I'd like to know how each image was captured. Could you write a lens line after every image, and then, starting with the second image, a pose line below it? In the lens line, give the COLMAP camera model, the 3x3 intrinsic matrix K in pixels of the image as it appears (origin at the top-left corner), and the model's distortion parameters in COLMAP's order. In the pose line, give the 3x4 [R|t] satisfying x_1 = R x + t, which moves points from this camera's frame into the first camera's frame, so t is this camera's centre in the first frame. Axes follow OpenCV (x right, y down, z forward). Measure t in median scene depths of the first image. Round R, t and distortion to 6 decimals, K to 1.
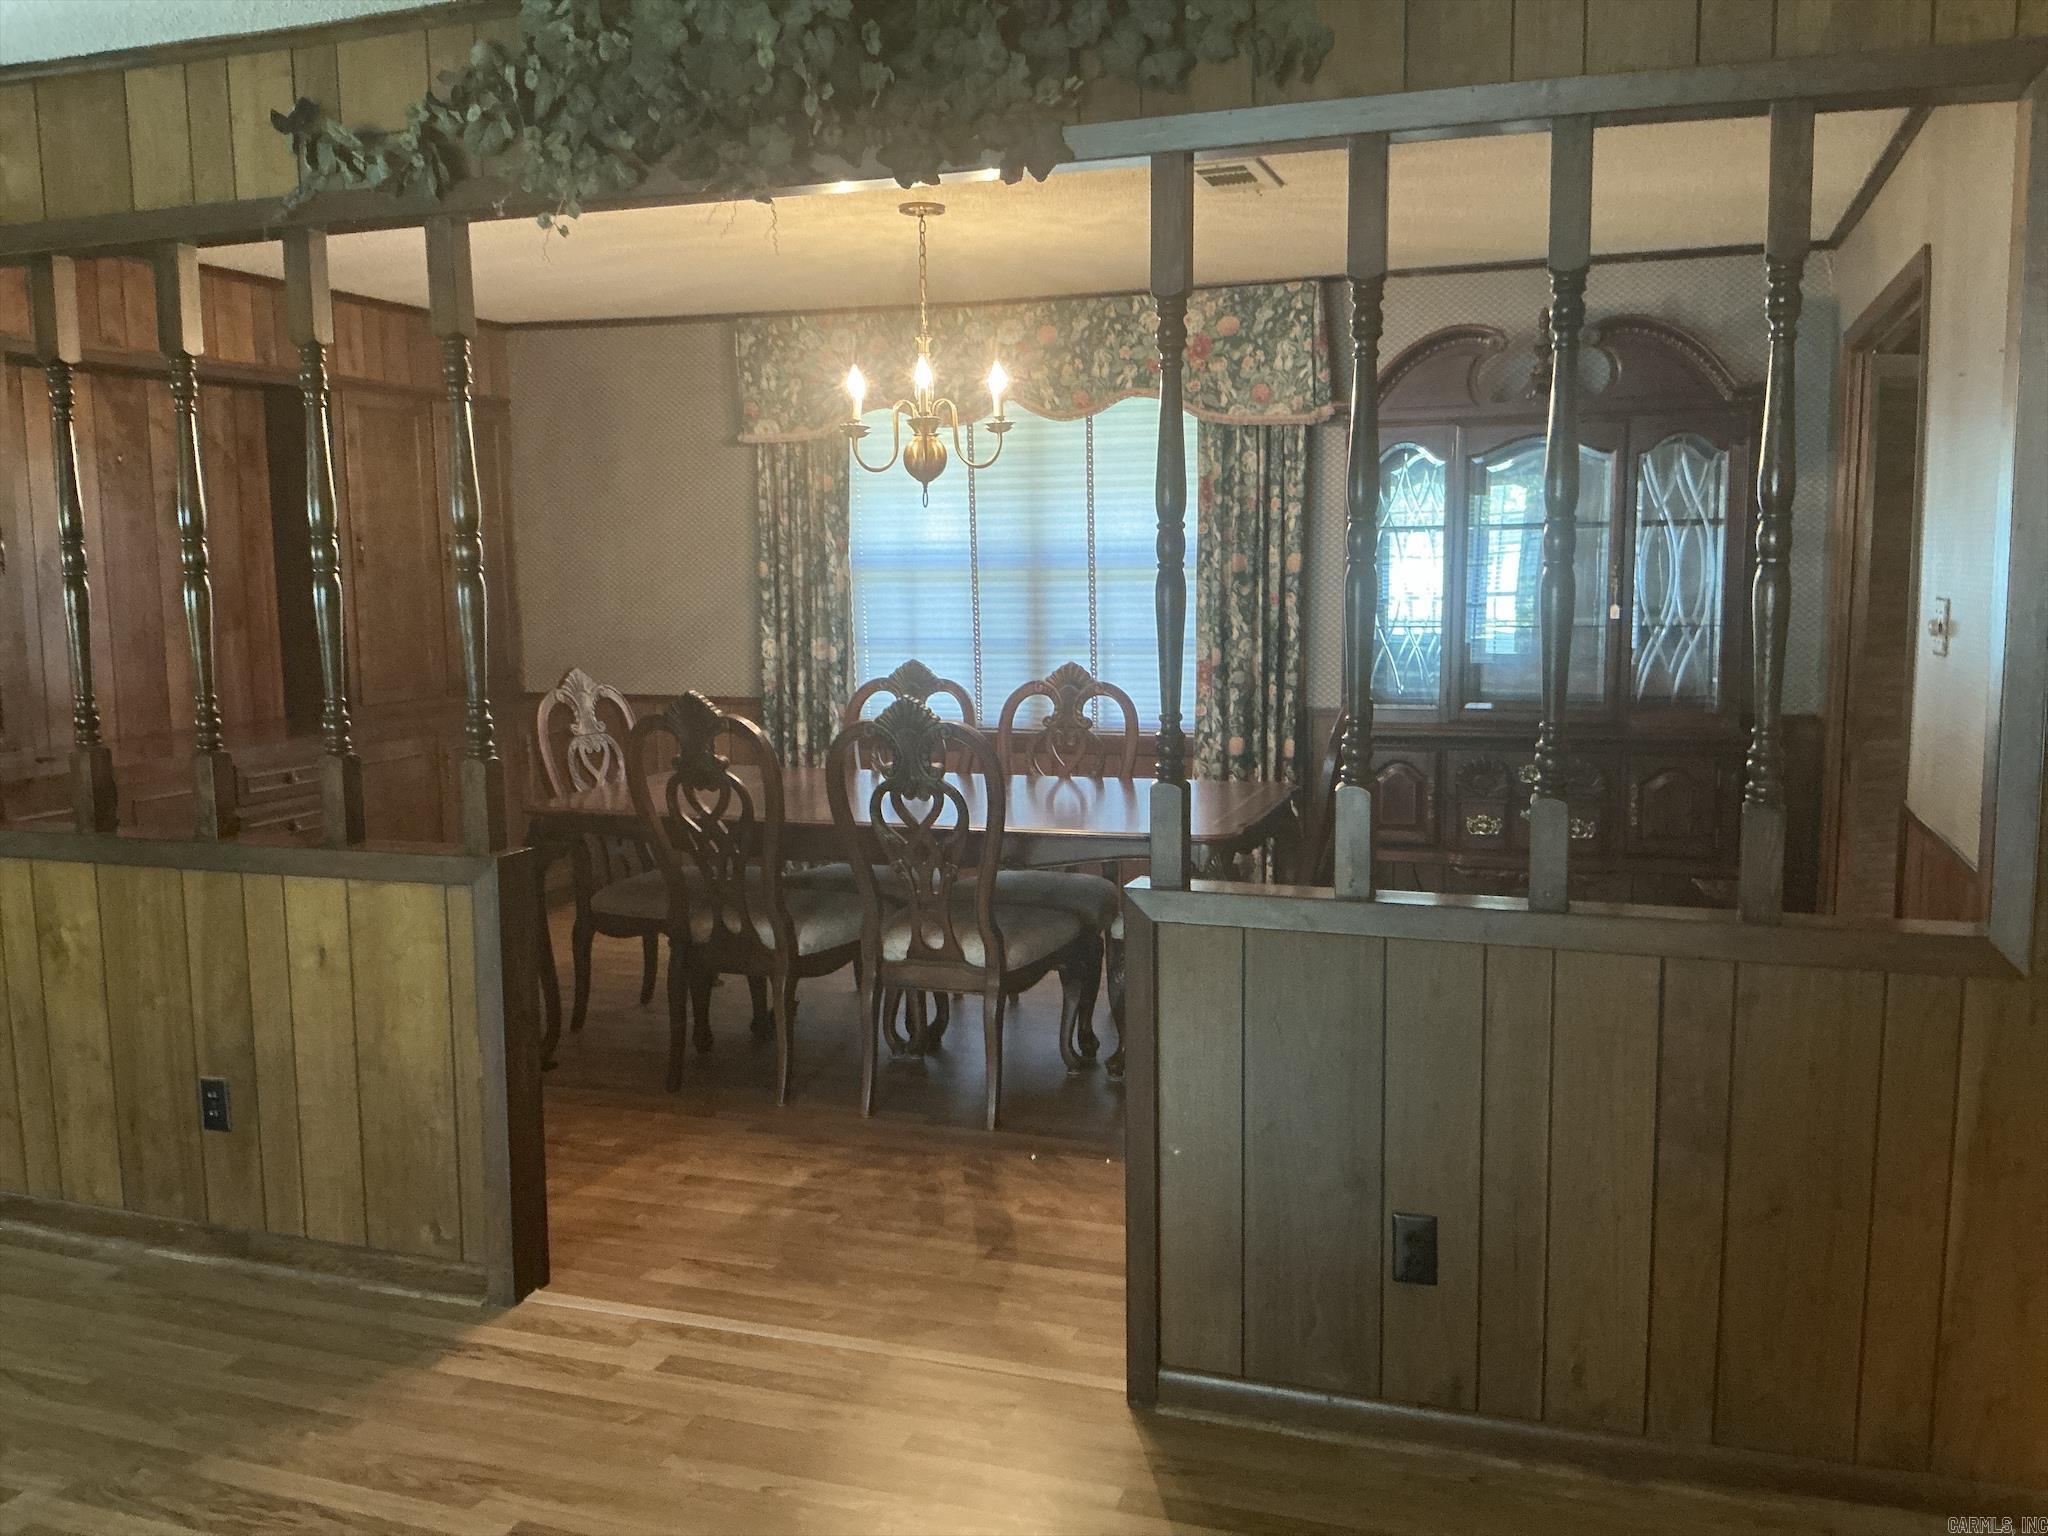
lens RADIAL K [[1691.3, 0, 1015.9], [0, 1691.3, 777.2], [0, 0, 1]] dist [0.147634, -0.299031]
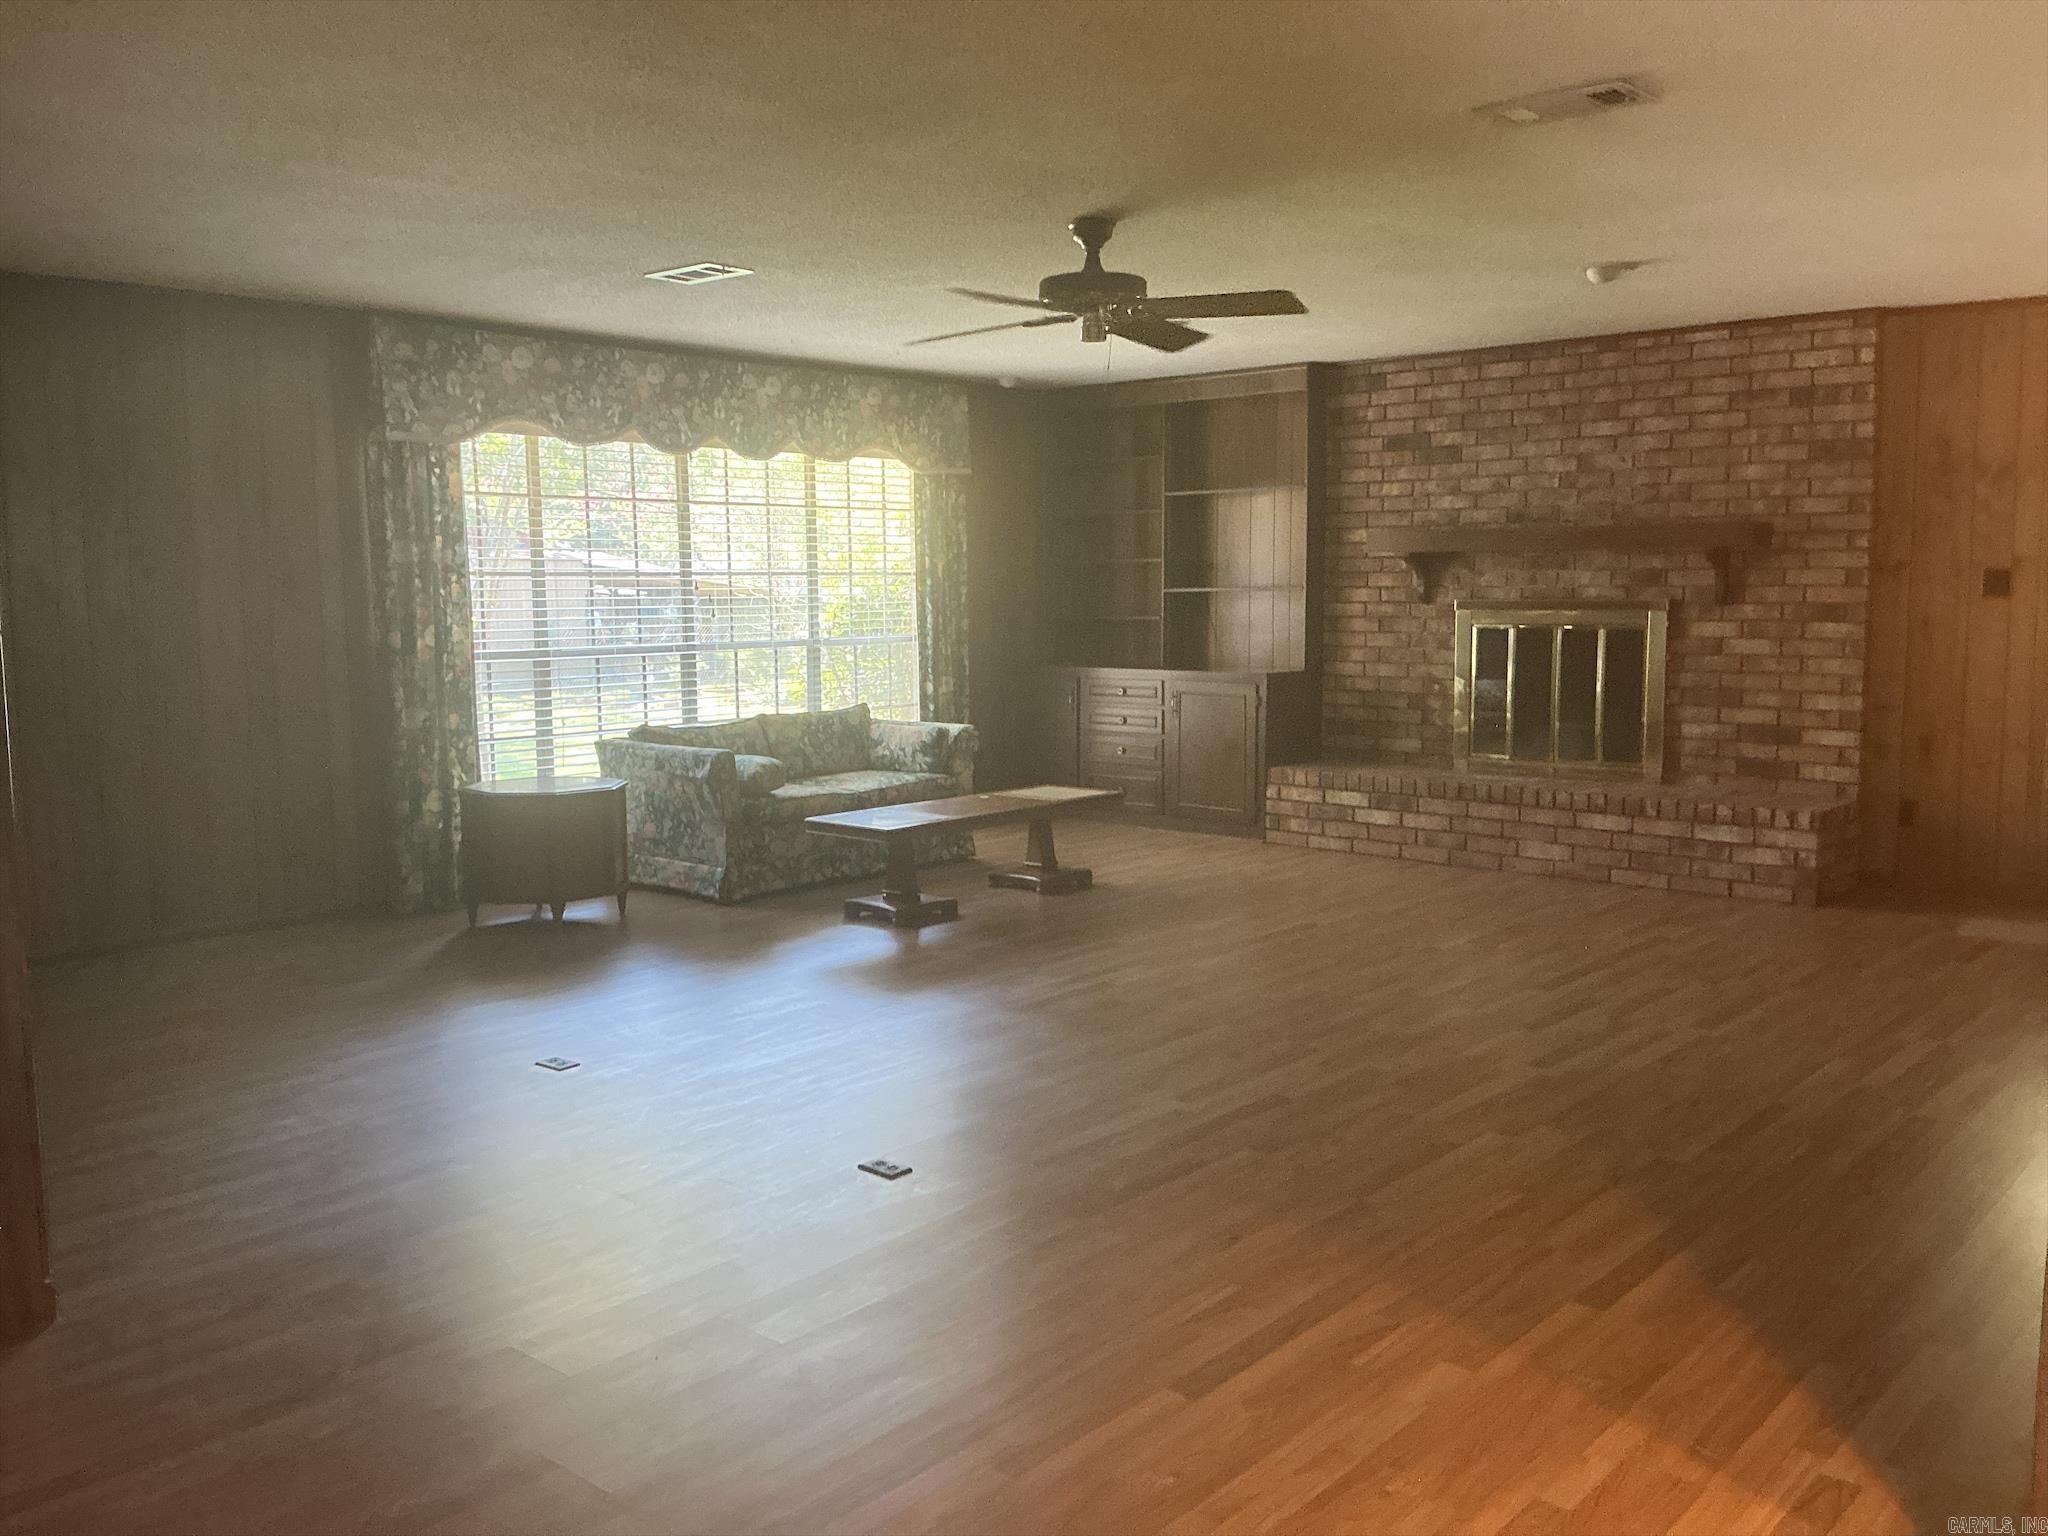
lens RADIAL K [[1691.3, 0, 1015.9], [0, 1691.3, 777.2], [0, 0, 1]] dist [0.147634, -0.299031]
pose [[0.377989, -0.111044, 0.919127, -0.955680], [0.119198, 0.990355, 0.070629, -0.032170], [-0.918105, 0.082861, 0.387579, 0.299440]]
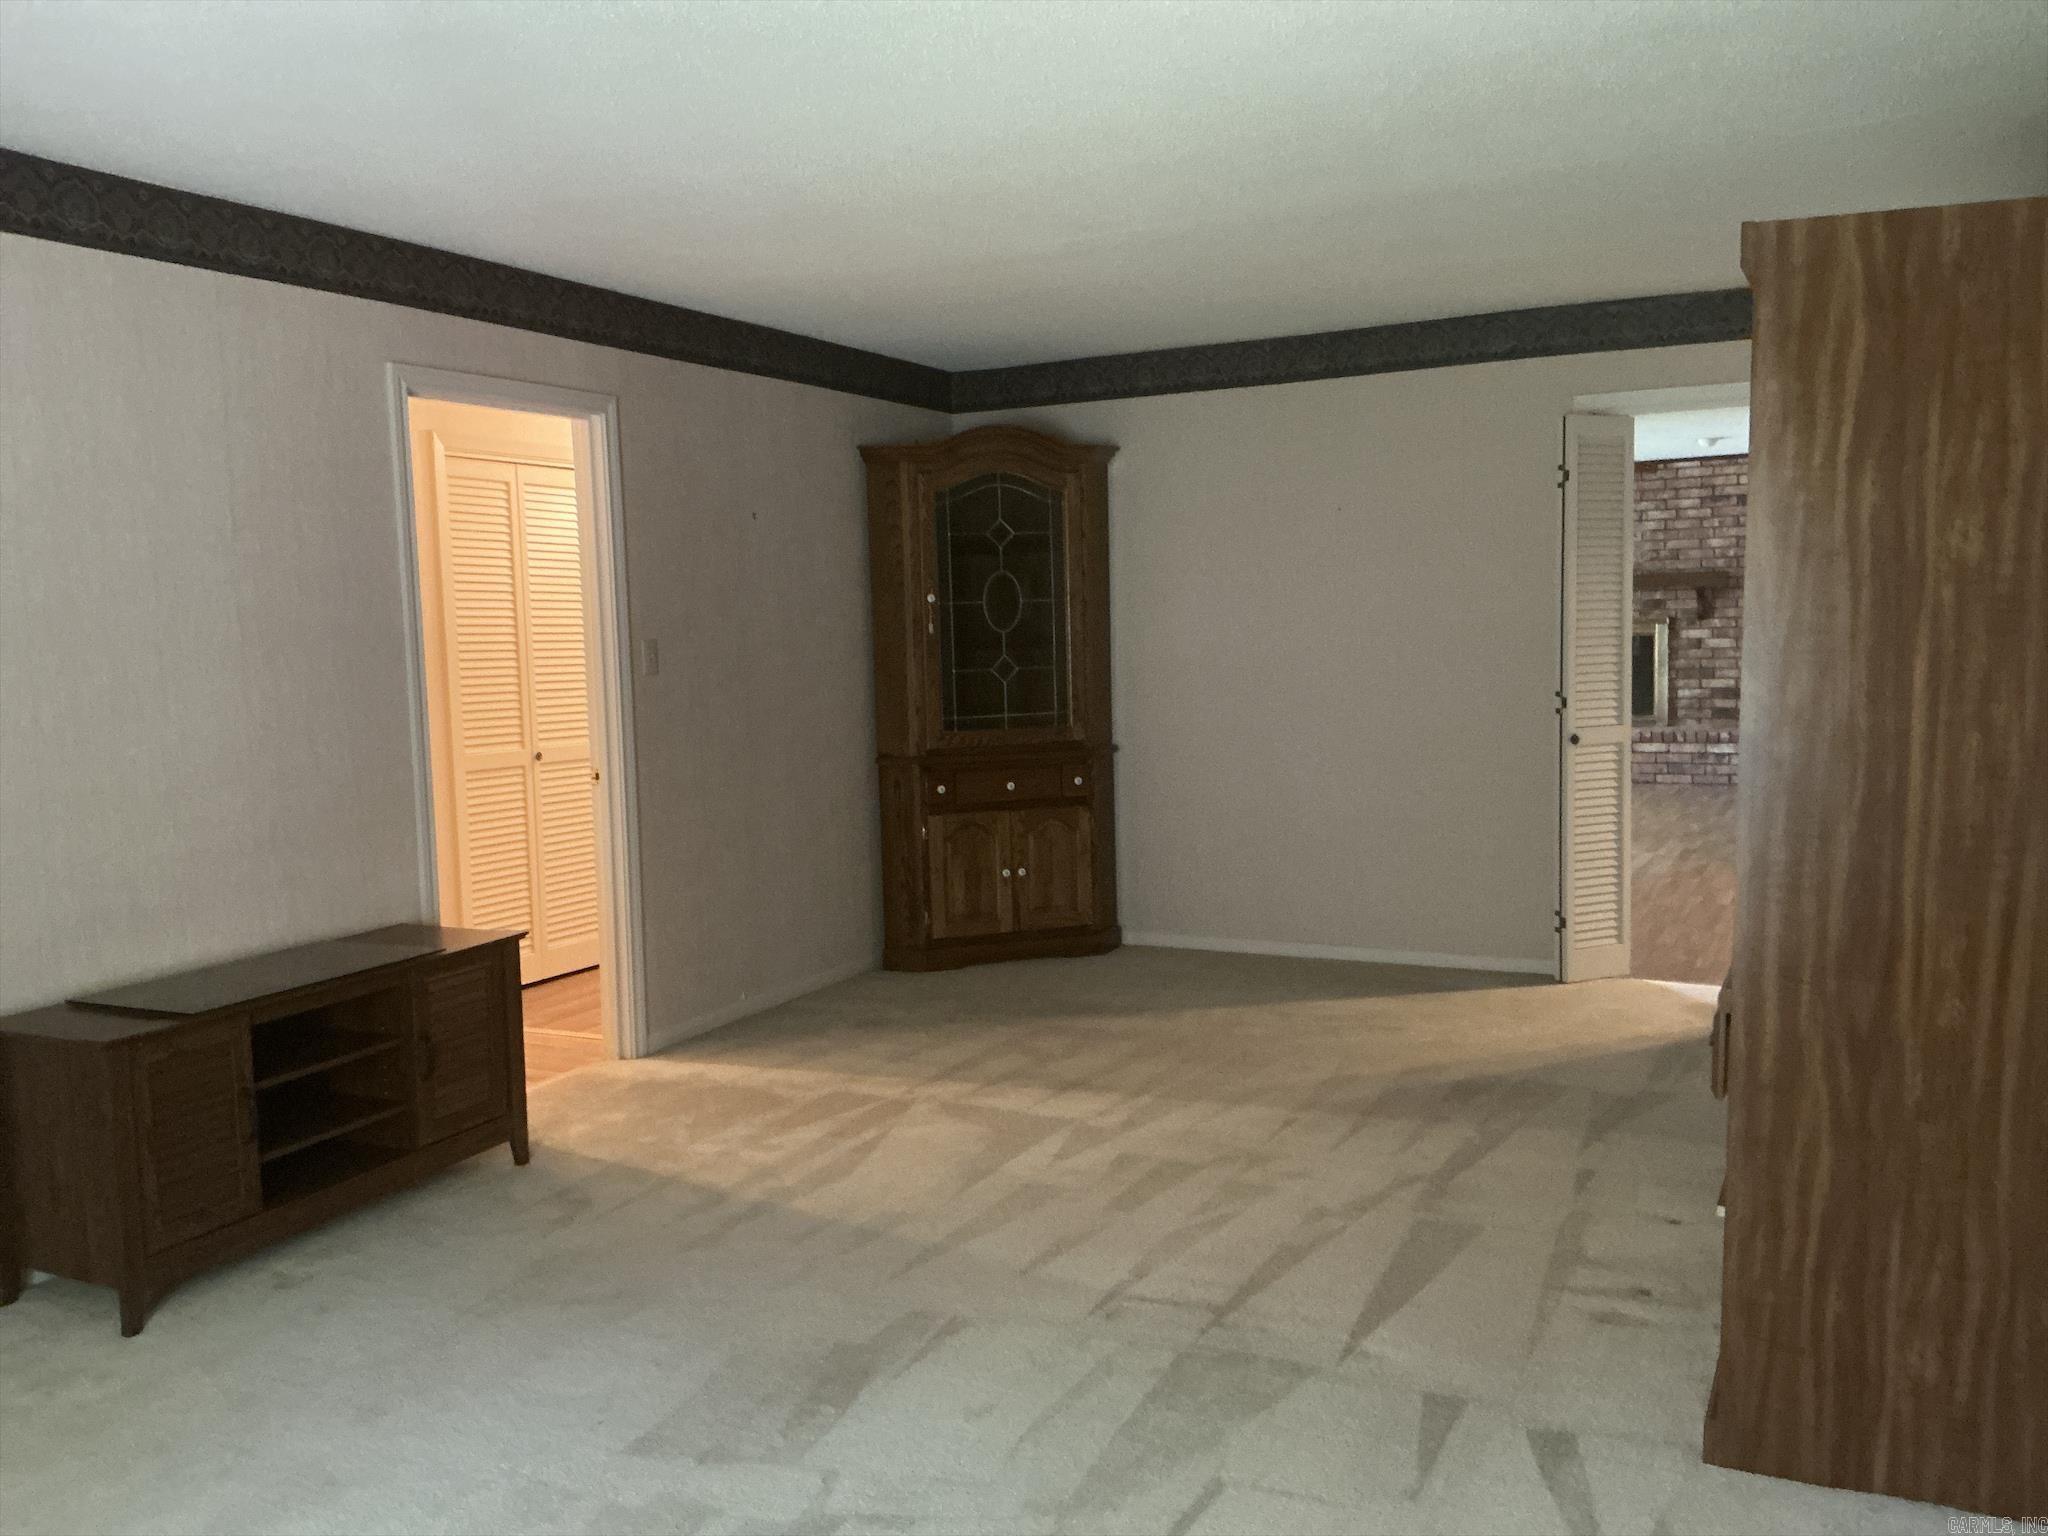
lens RADIAL K [[1691.3, 0, 1015.9], [0, 1691.3, 777.2], [0, 0, 1]] dist [0.147634, -0.299031]
pose [[0.141225, -0.093327, 0.985569, -1.406838], [0.149099, 0.986196, 0.072022, -0.063340], [-0.978685, 0.136776, 0.153191, 0.569134]]
